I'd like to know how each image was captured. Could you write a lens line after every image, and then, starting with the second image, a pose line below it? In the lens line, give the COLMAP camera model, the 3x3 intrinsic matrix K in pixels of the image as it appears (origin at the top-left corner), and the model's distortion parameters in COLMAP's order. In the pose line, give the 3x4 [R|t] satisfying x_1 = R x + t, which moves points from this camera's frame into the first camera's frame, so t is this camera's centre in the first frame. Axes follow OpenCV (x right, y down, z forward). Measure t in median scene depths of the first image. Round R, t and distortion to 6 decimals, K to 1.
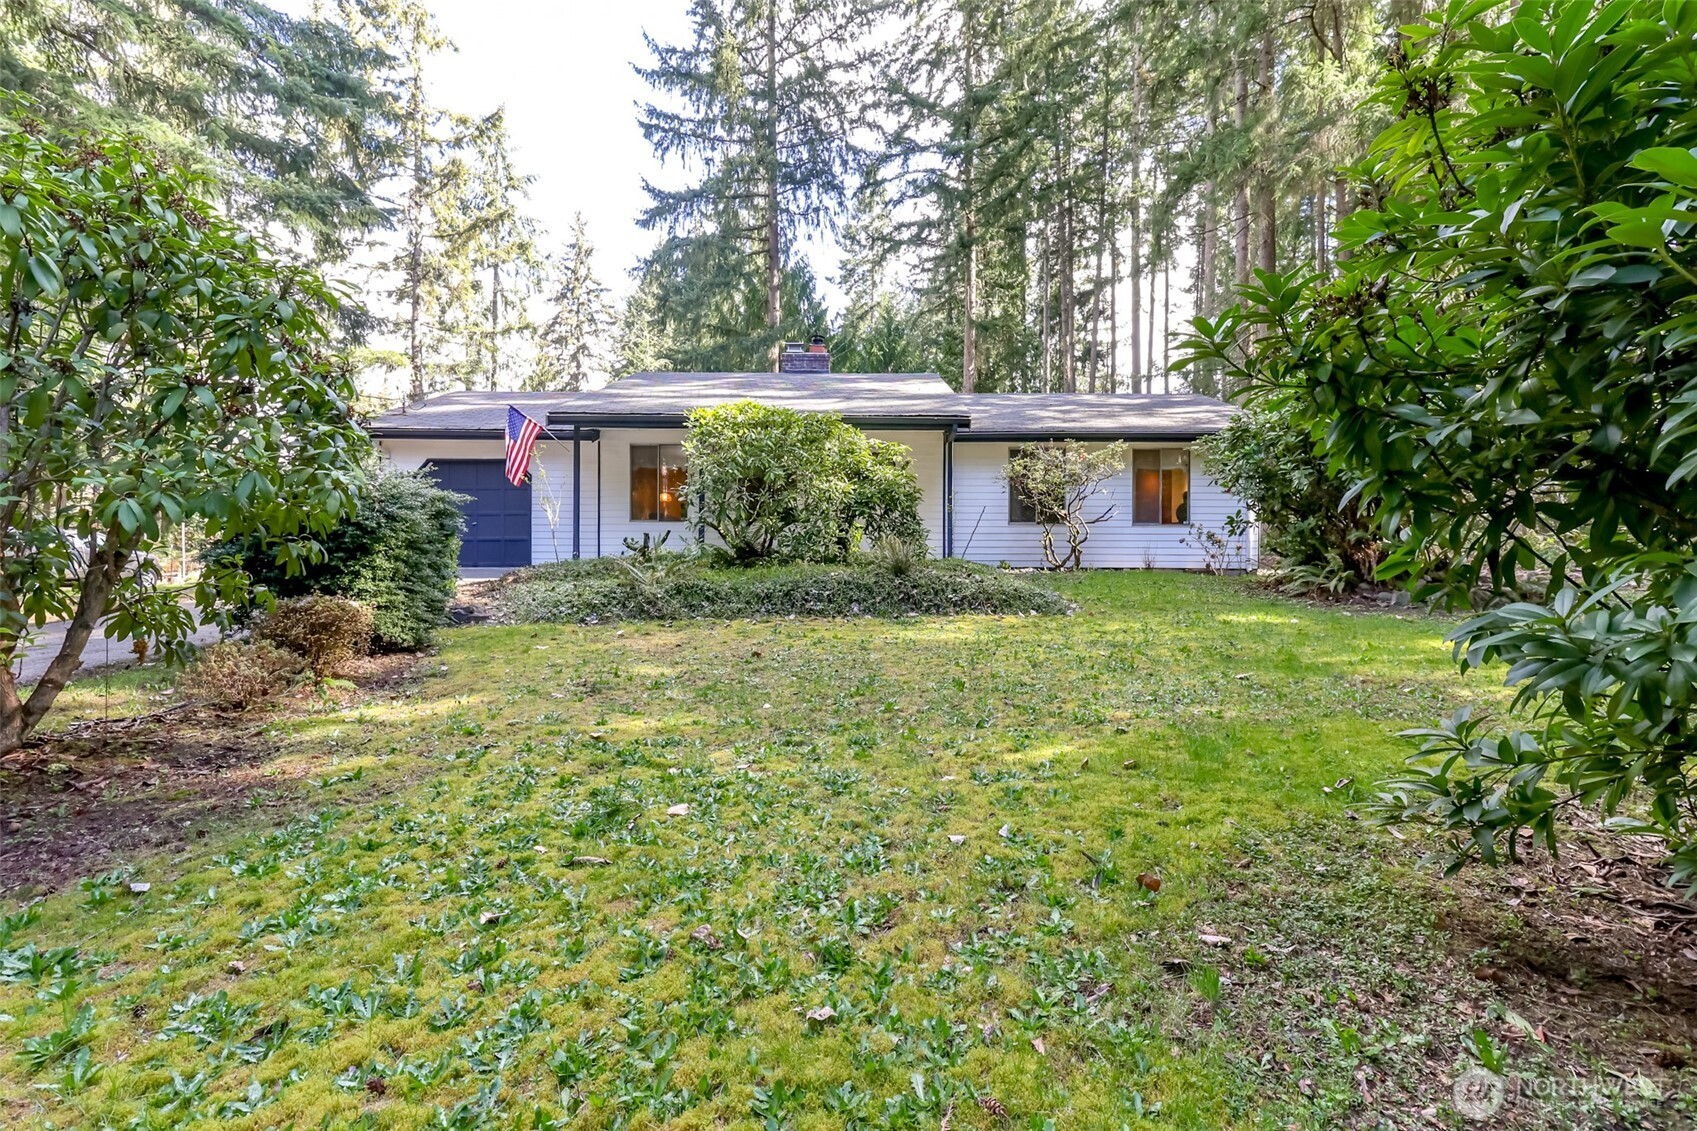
lens RADIAL K [[769.3, 0, 851.1], [0, 769.3, 563.5], [0, 0, 1]] dist [0.017762, 0.001776]
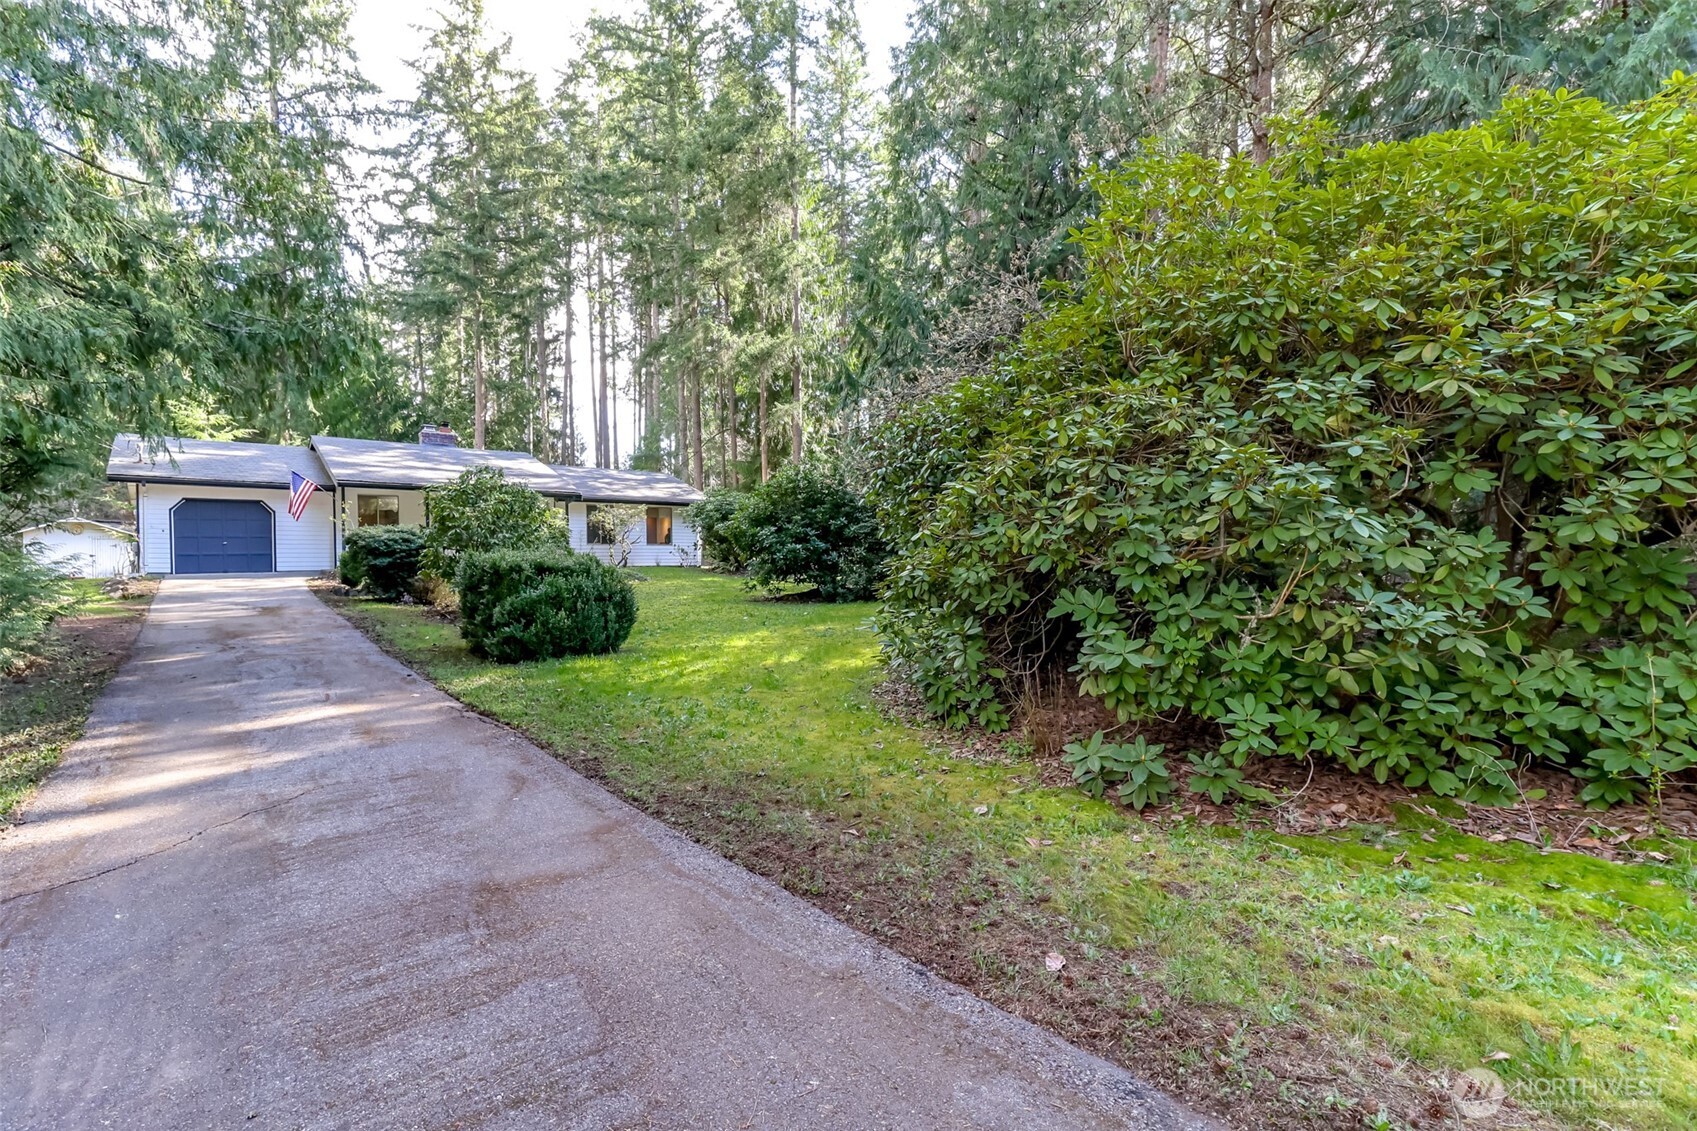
lens RADIAL K [[769.3, 0, 849.9], [0, 769.3, 566.7], [0, 0, 1]] dist [0.017762, 0.001776]
pose [[0.756136, -0.011704, 0.654310, -0.569825], [0.018134, 0.999831, -0.003072, 0.023966], [-0.654163, 0.014188, 0.756220, -0.900002]]
